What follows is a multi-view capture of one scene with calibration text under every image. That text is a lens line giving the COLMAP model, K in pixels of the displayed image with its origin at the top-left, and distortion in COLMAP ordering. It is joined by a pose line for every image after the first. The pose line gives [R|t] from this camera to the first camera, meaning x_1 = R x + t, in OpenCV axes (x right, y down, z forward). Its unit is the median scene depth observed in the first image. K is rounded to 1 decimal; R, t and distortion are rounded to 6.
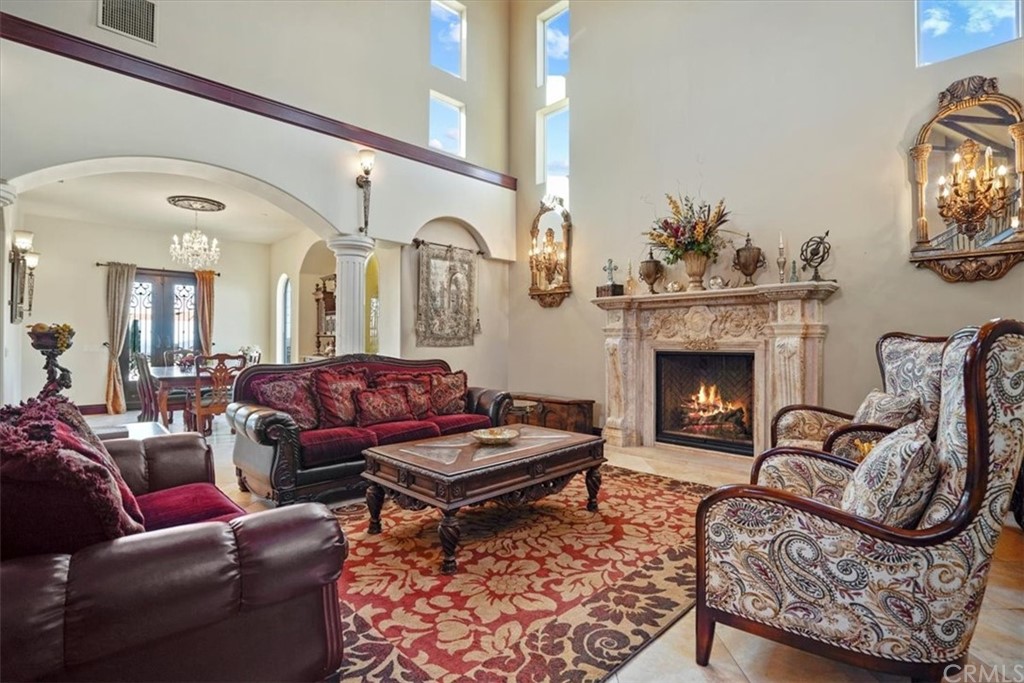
lens RADIAL K [[471.7, 0, 512.9], [0, 471.7, 334.9], [0, 0, 1]] dist [-0.039186, 0.000703]
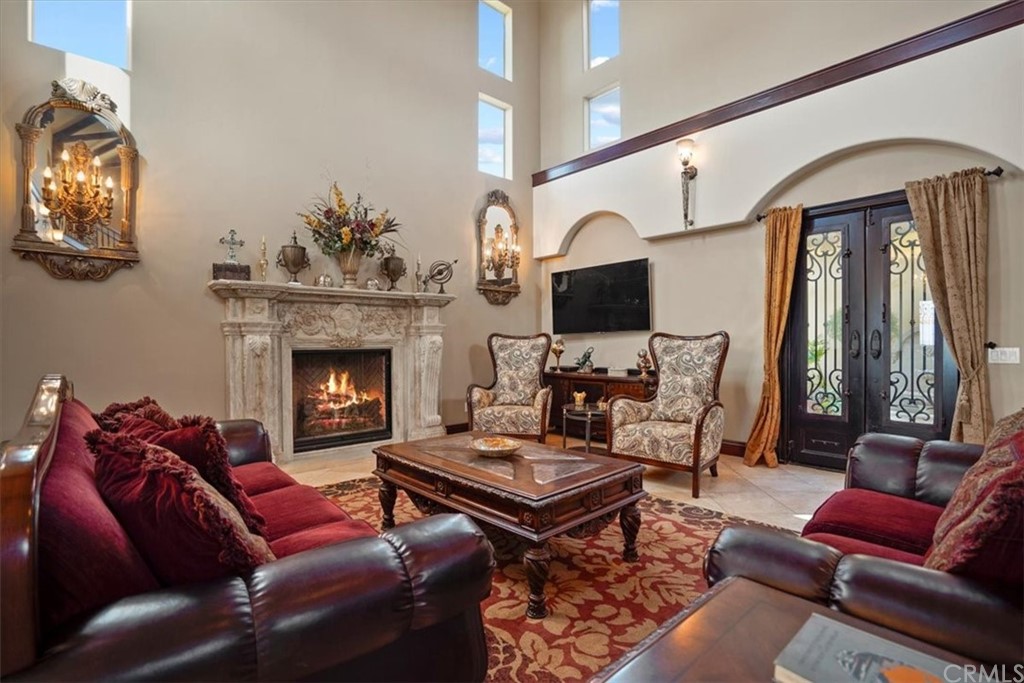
lens RADIAL K [[471.7, 0, 512.9], [0, 471.7, 334.9], [0, 0, 1]] dist [-0.039186, 0.000703]
pose [[0.049015, 0.005153, 0.998785, -0.559963], [-0.010869, 0.999930, -0.004625, 0.005586], [-0.998739, -0.010629, 0.049067, 0.569482]]
